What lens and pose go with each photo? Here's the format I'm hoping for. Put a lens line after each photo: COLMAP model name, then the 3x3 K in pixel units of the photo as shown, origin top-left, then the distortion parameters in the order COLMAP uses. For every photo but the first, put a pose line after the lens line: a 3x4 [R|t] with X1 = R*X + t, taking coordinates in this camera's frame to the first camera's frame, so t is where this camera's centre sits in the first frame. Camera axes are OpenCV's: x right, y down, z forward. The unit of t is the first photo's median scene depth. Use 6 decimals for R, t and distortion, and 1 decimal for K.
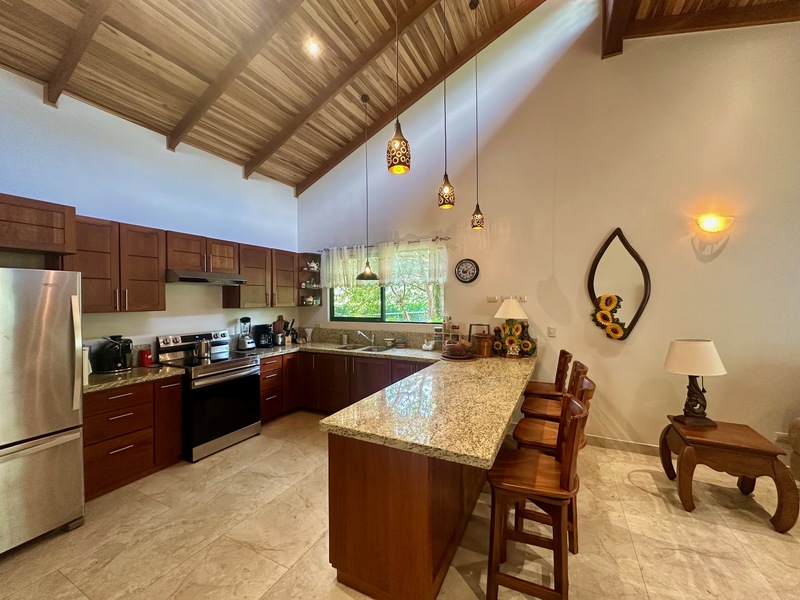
lens RADIAL K [[320.2, 0, 399.0], [0, 320.2, 300.6], [0, 0, 1]] dist [-0.005996, 0.002078]
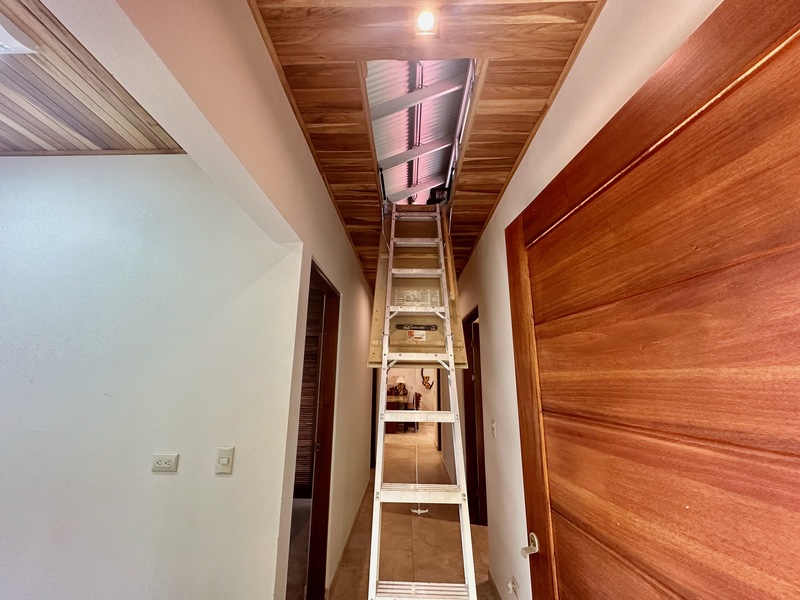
lens RADIAL K [[320.2, 0, 398.8], [0, 320.2, 298.3], [0, 0, 1]] dist [-0.005996, 0.002078]
pose [[0.898828, 0.125311, 0.420006, -1.170996], [-0.018225, 0.968116, -0.249840, 0.038604], [-0.437922, 0.216909, 0.872453, -2.063619]]
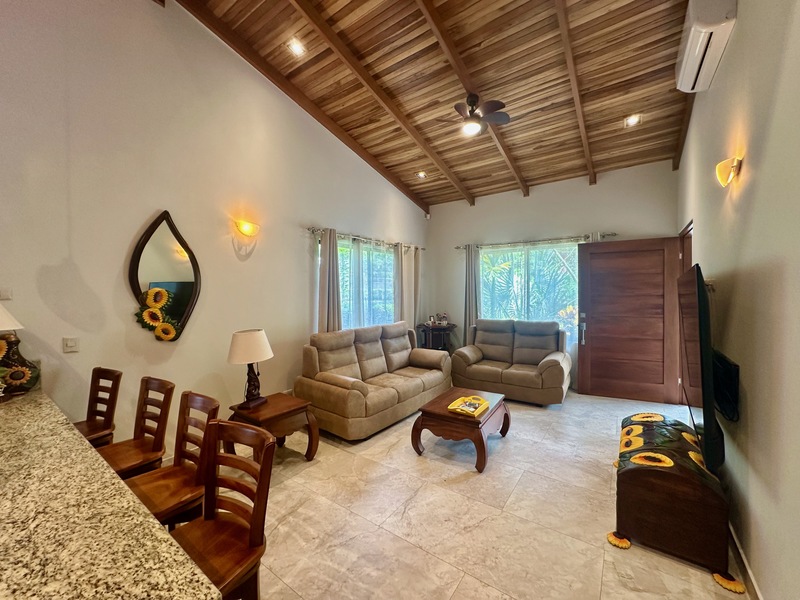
lens RADIAL K [[320.2, 0, 398.8], [0, 320.2, 301.2], [0, 0, 1]] dist [-0.005996, 0.002078]
pose [[0.150409, -0.022257, 0.988373, -0.066029], [0.015371, 0.999678, 0.020173, 0.005822], [-0.988504, 0.012158, 0.150703, 0.243667]]
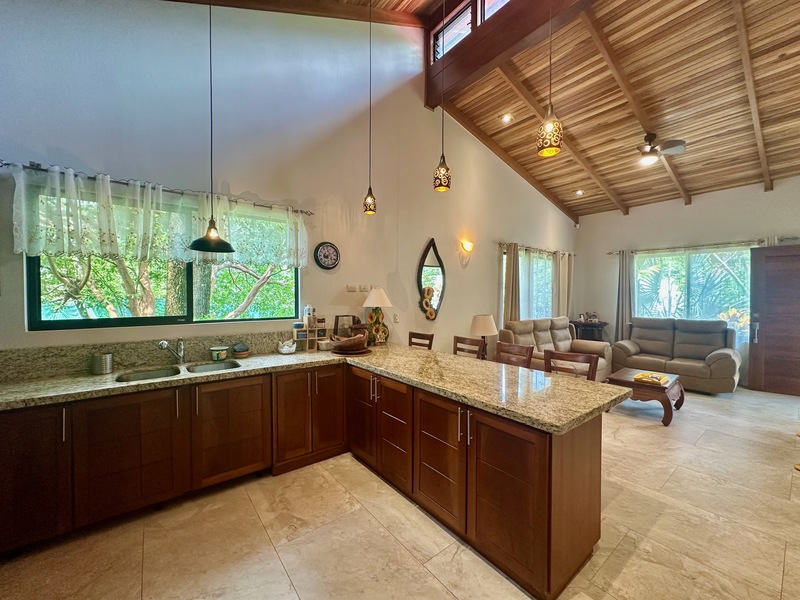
lens RADIAL K [[320.2, 0, 398.5], [0, 320.2, 301.1], [0, 0, 1]] dist [-0.005996, 0.002078]
pose [[0.423907, -0.006934, 0.905679, -0.579482], [0.000703, 0.999973, 0.007327, 0.029246], [-0.905705, -0.002469, 0.423901, 0.518853]]
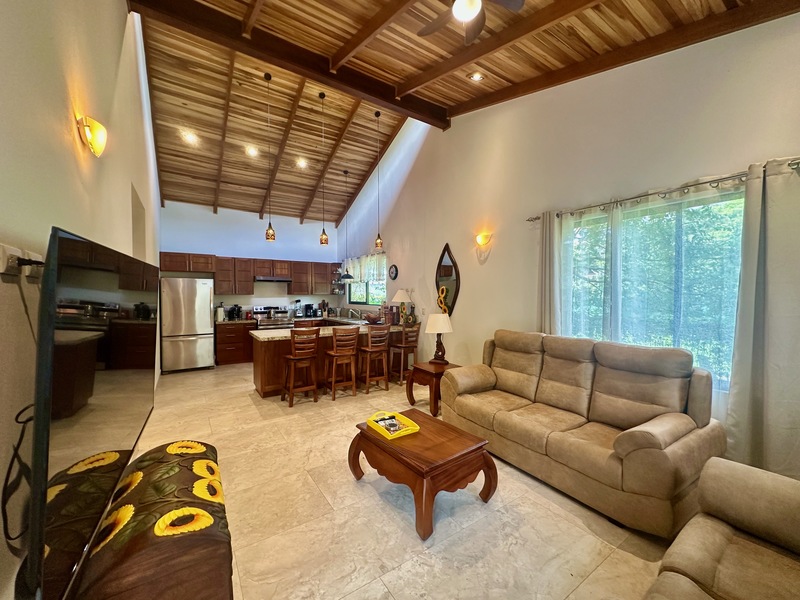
lens RADIAL K [[320.2, 0, 399.2], [0, 320.2, 299.4], [0, 0, 1]] dist [-0.005996, 0.002078]
pose [[0.872553, 0.016483, -0.488241, 1.165151], [-0.010072, 0.999825, 0.015754, 0.018135], [0.488416, -0.008829, 0.872566, -0.422833]]
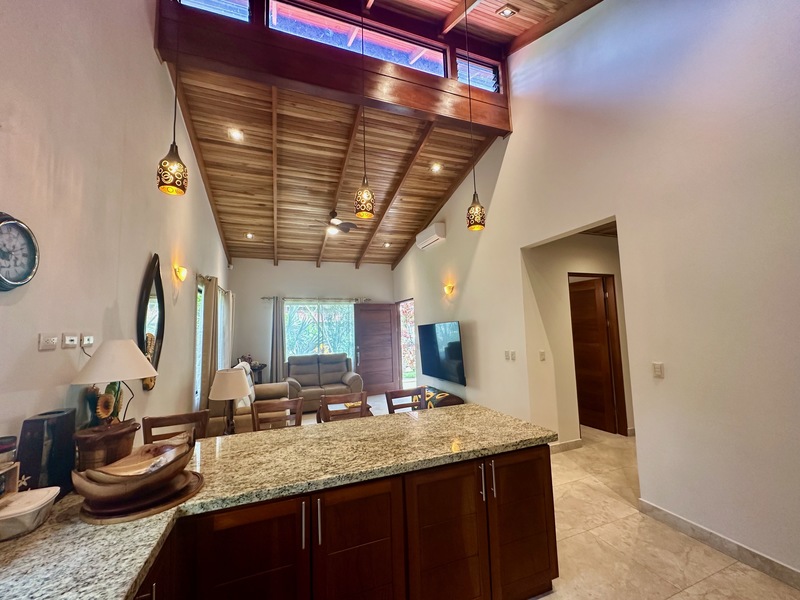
lens RADIAL K [[320.2, 0, 400.3], [0, 320.2, 299.8], [0, 0, 1]] dist [-0.005996, 0.002078]
pose [[-0.744241, 0.094355, 0.661213, -0.312993], [0.042929, 0.994682, -0.093621, -0.001999], [-0.666530, -0.041292, -0.744333, 1.120044]]
